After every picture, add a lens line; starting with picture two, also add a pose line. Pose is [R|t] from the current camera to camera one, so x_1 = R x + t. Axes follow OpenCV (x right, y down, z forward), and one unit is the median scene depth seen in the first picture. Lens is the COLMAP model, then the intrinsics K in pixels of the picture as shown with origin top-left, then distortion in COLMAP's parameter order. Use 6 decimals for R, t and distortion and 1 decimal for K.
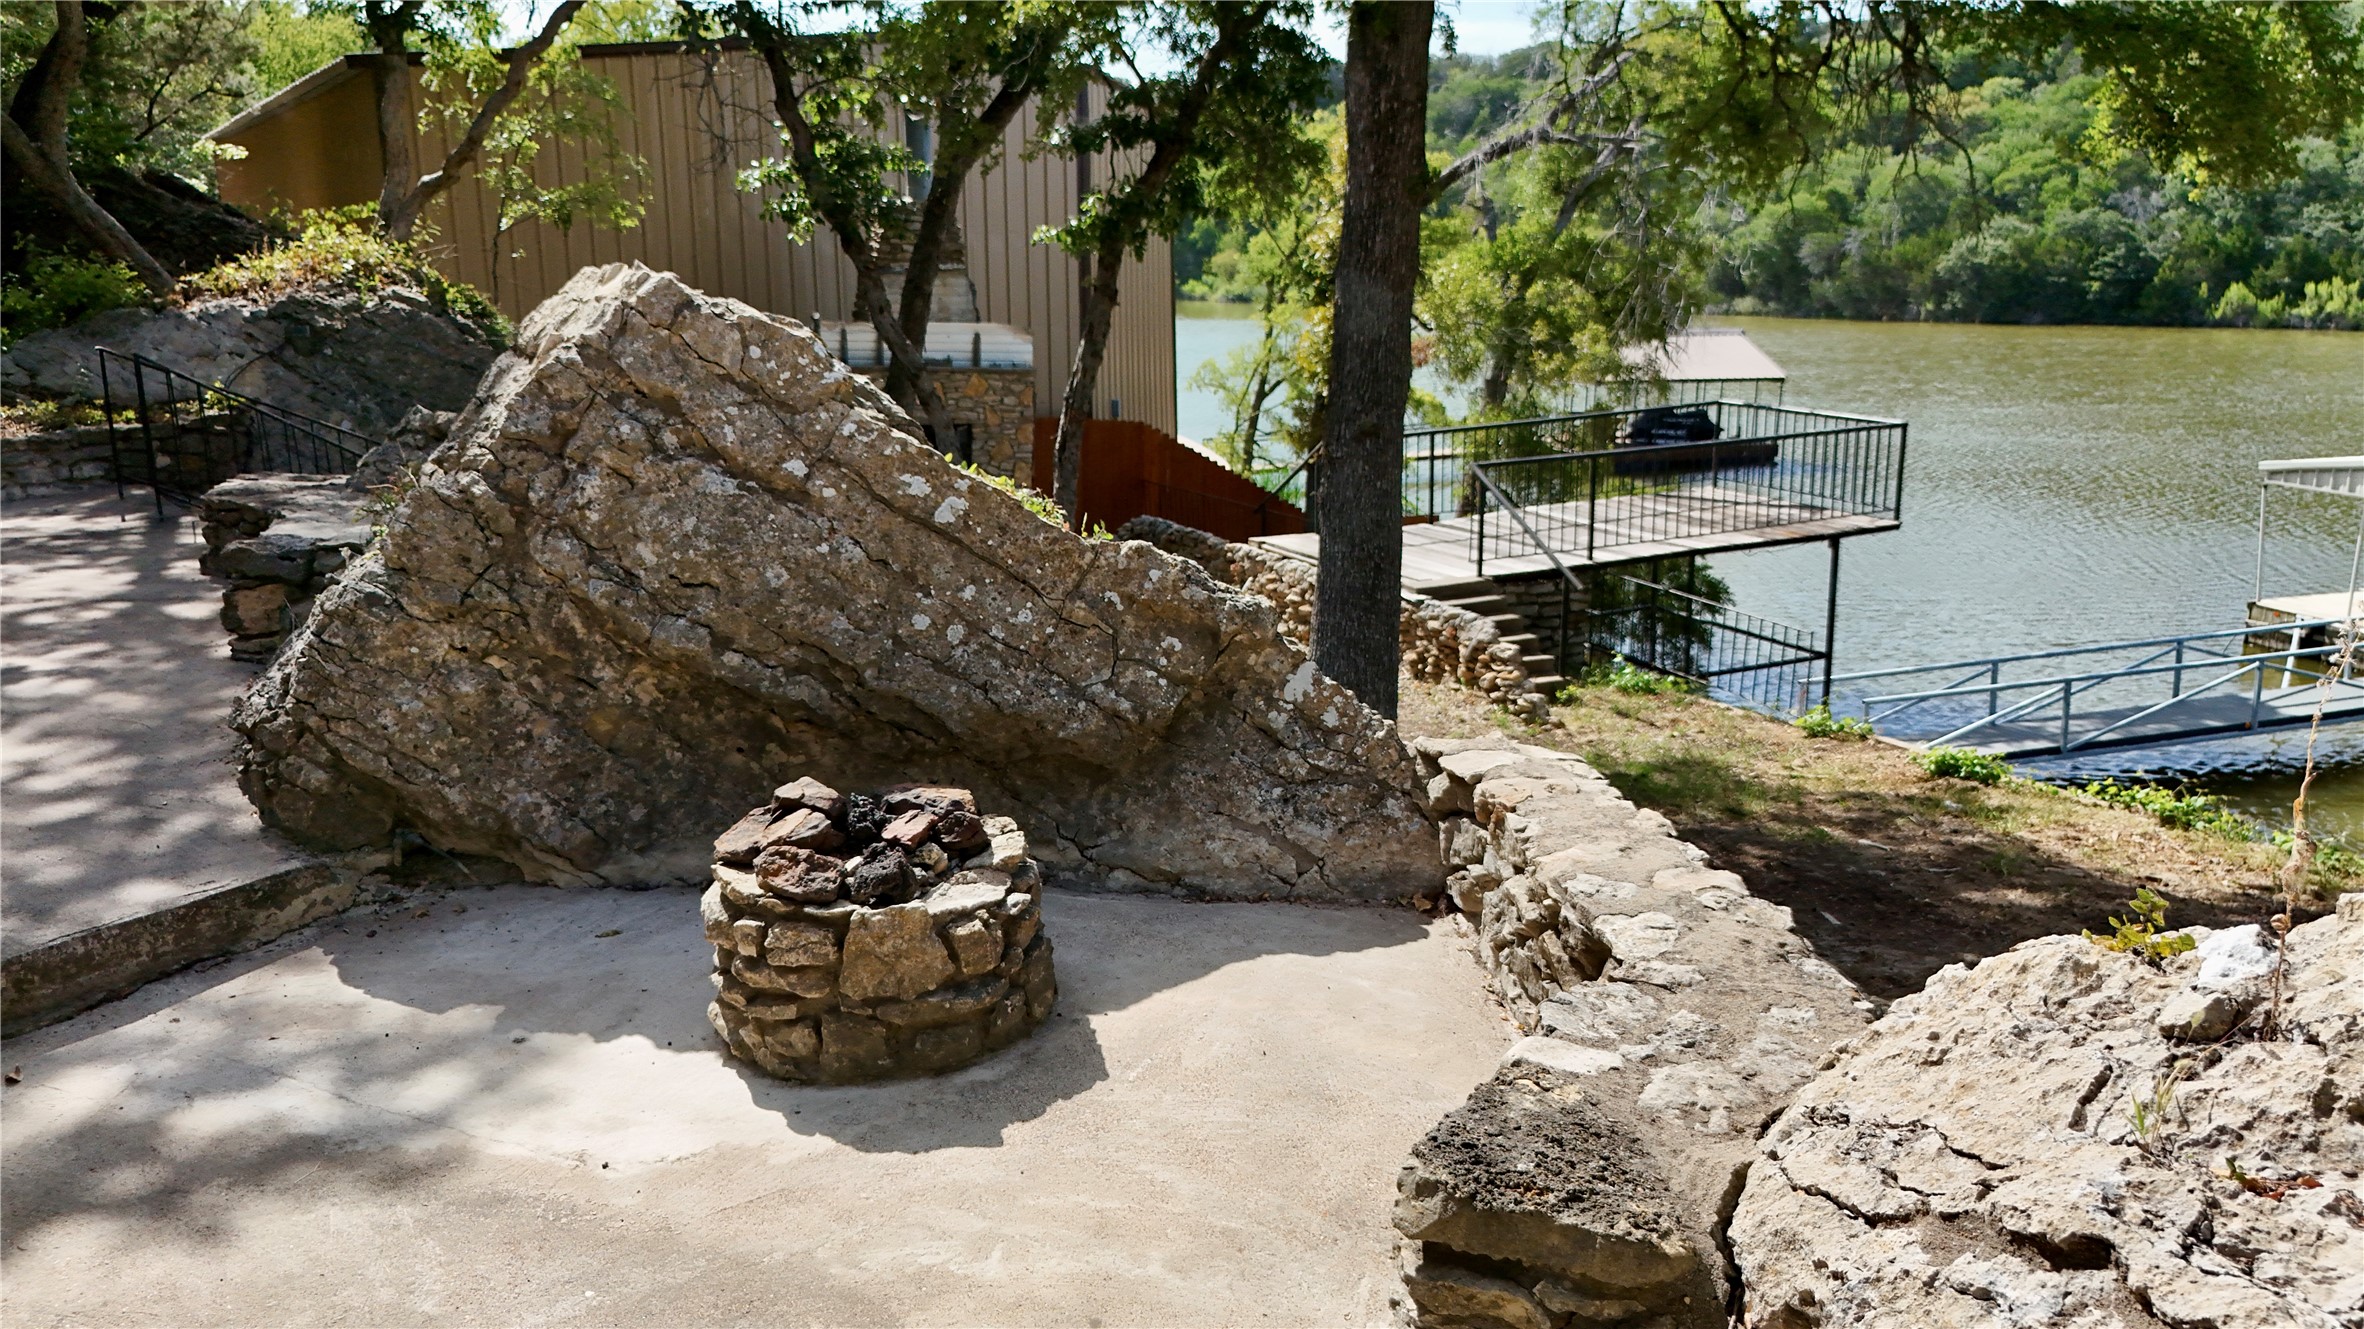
lens RADIAL K [[1754.0, 0, 1185.6], [0, 1754.0, 671.7], [0, 0, 1]] dist [0.057175, -0.052276]
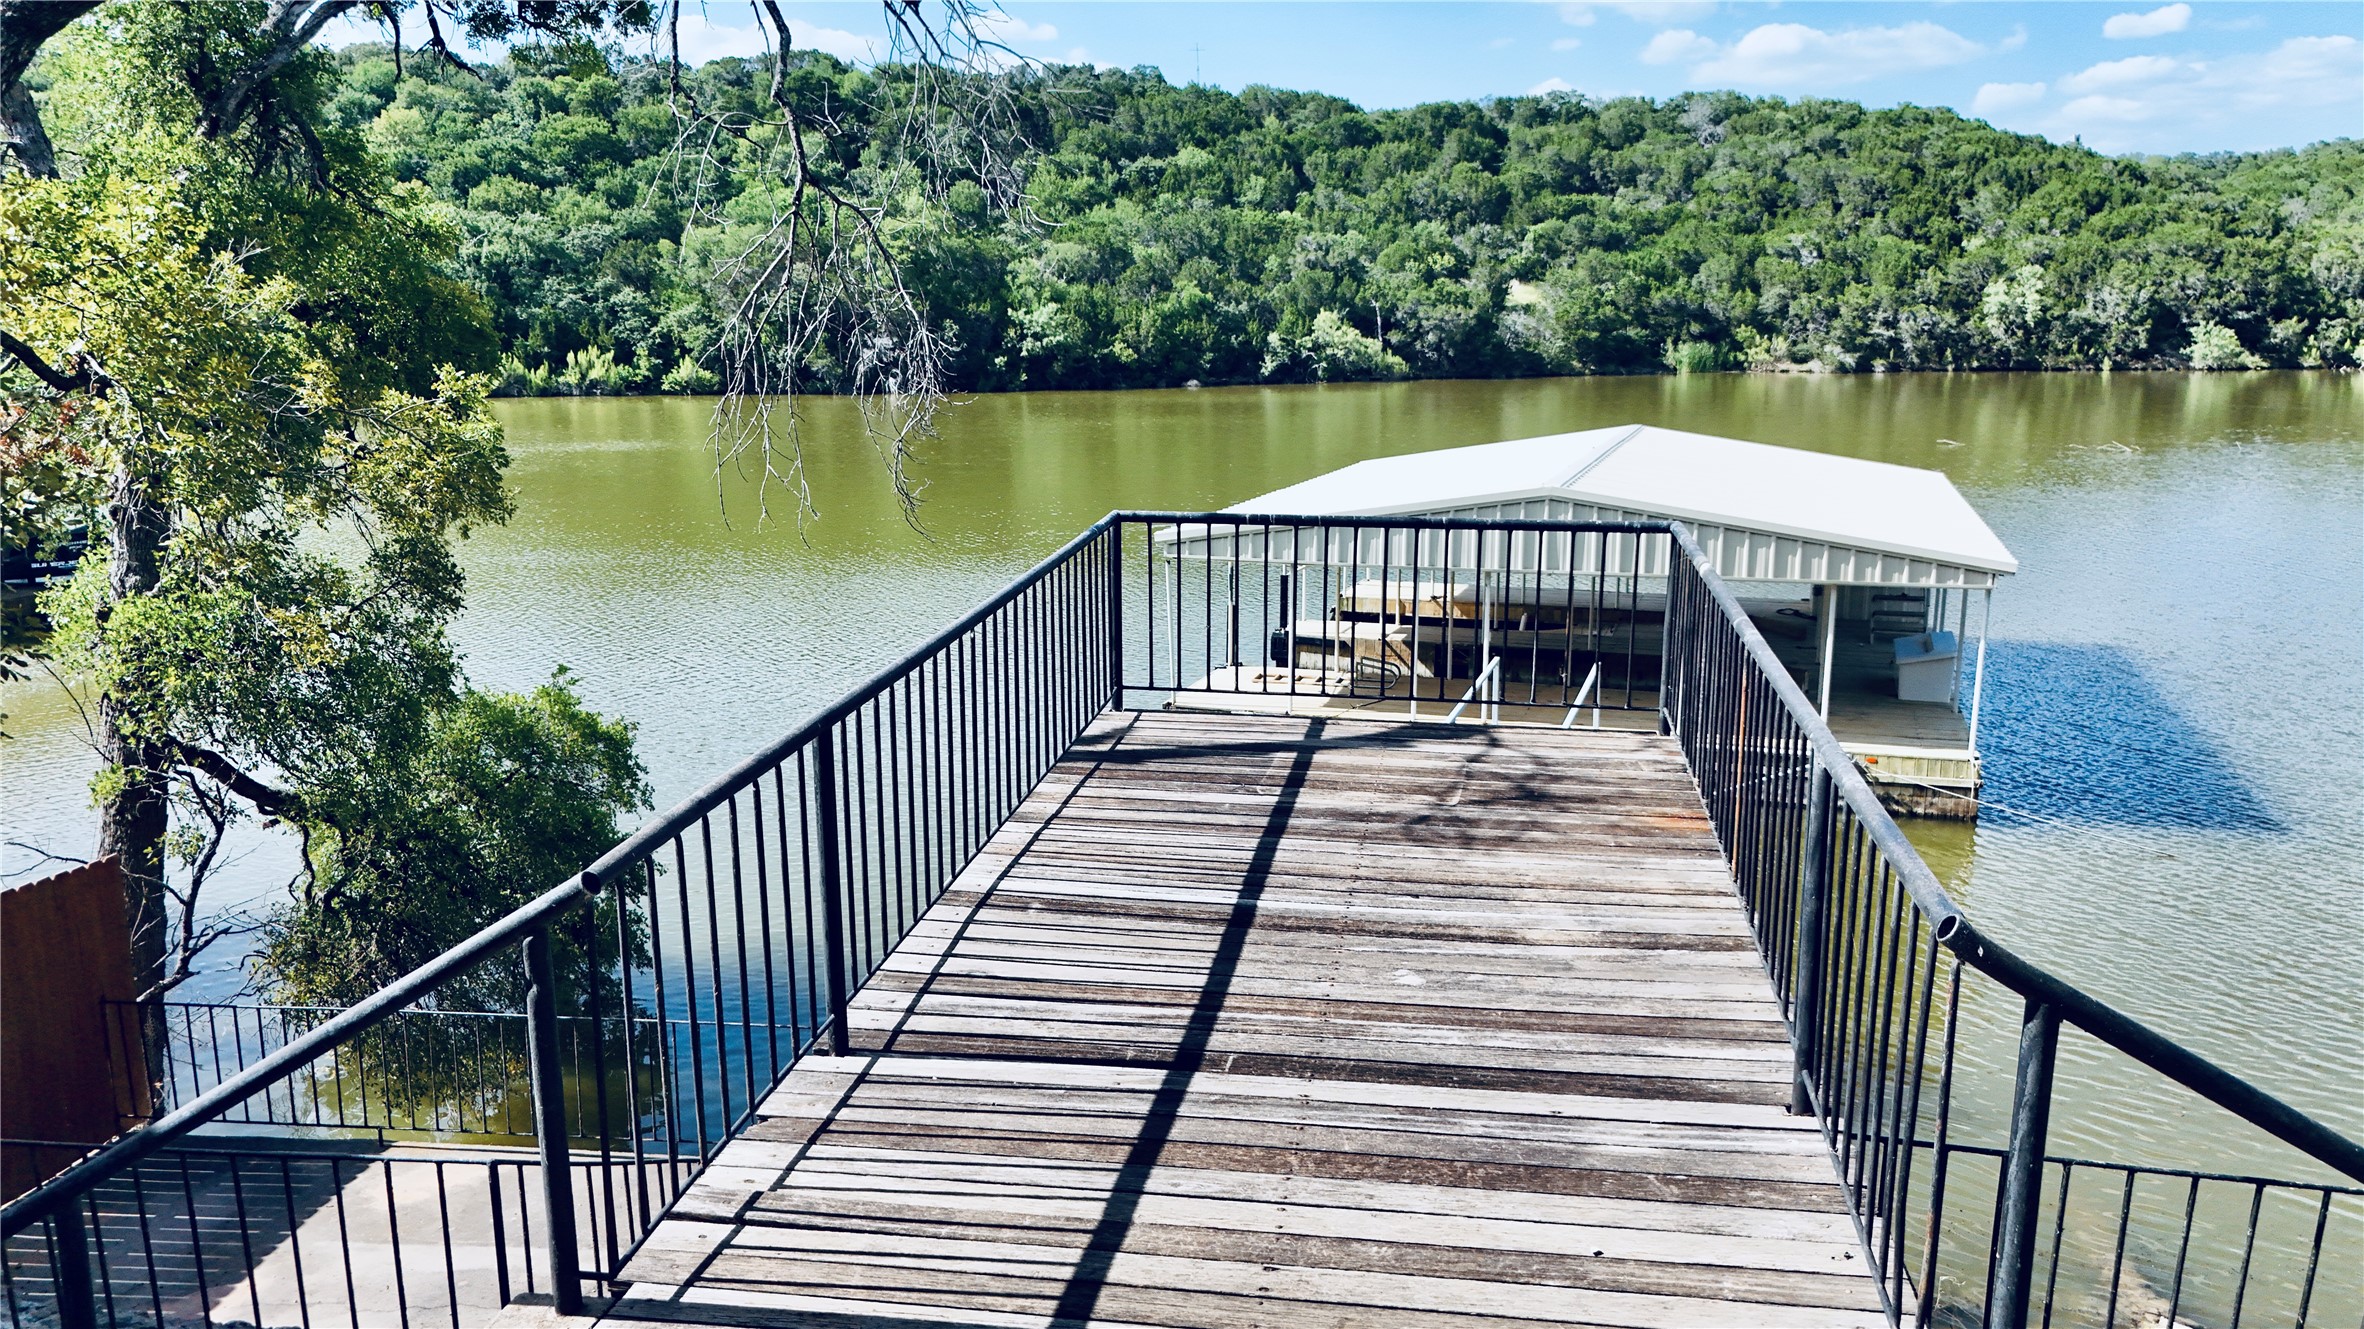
lens RADIAL K [[1754.0, 0, 1196.4], [0, 1754.0, 671.2], [0, 0, 1]] dist [0.057175, -0.052276]
pose [[0.580343, -0.160013, 0.798497, -0.004697], [0.194930, 0.979298, 0.054570, -0.021735], [-0.790698, 0.123982, 0.599520, 0.118342]]
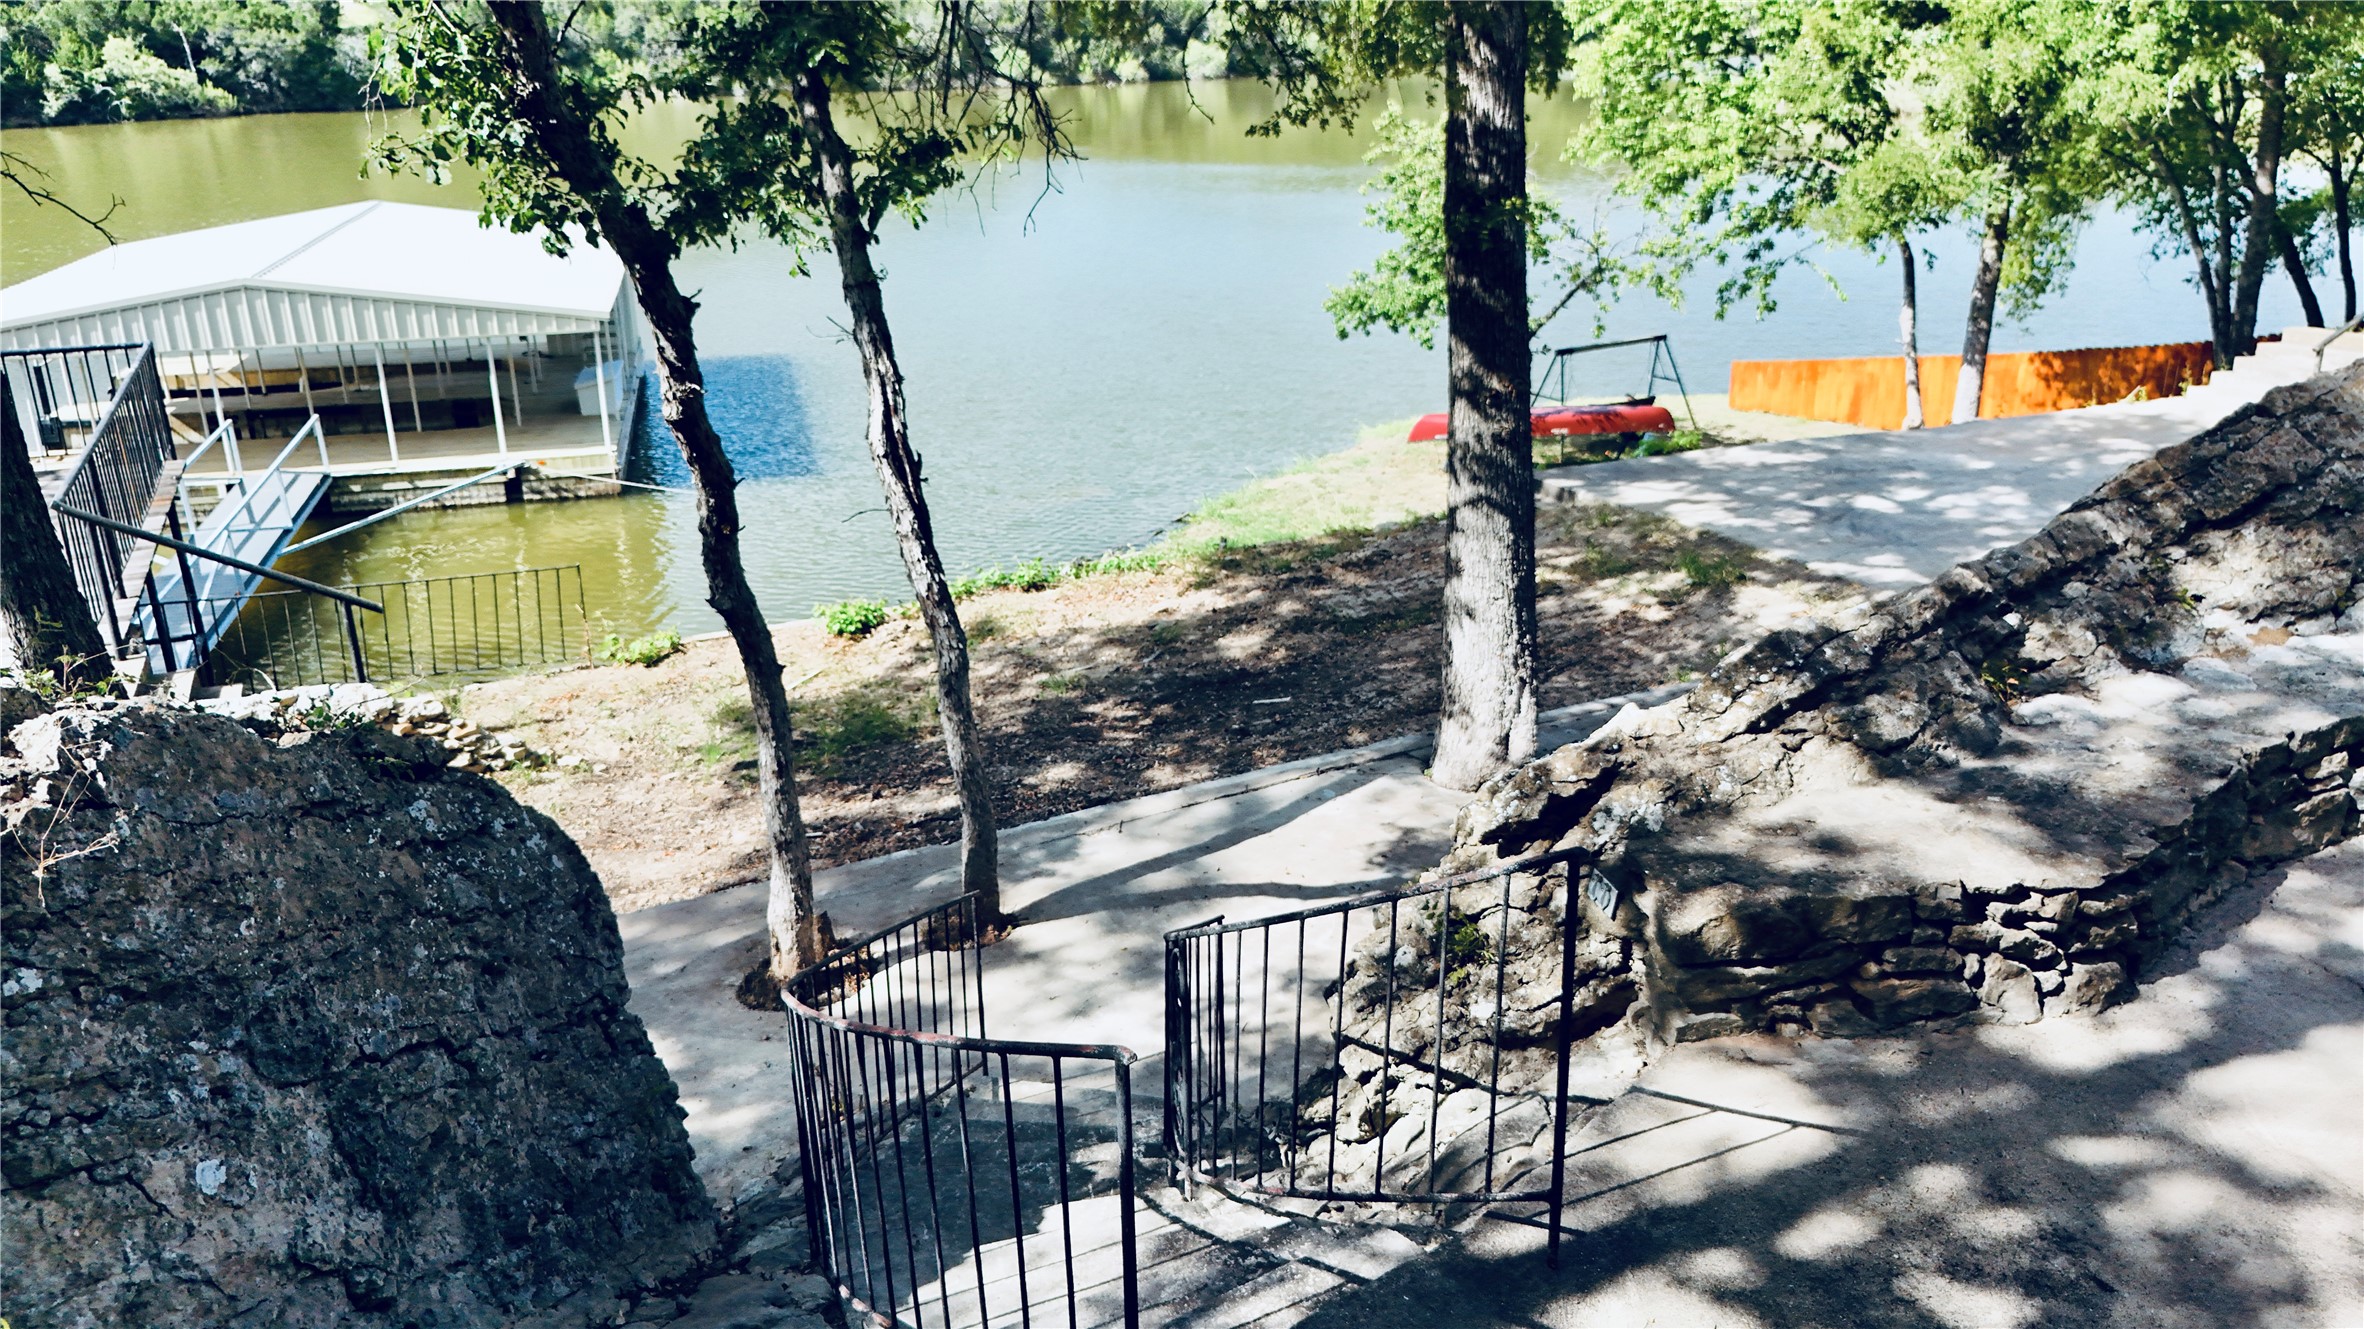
lens RADIAL K [[1754.0, 0, 1183.7], [0, 1754.0, 675.7], [0, 0, 1]] dist [0.057175, -0.052276]
pose [[0.045887, -0.348851, 0.936054, -0.056901], [0.249350, 0.911380, 0.327432, -0.021399], [-0.967326, 0.218380, 0.128806, 0.065614]]
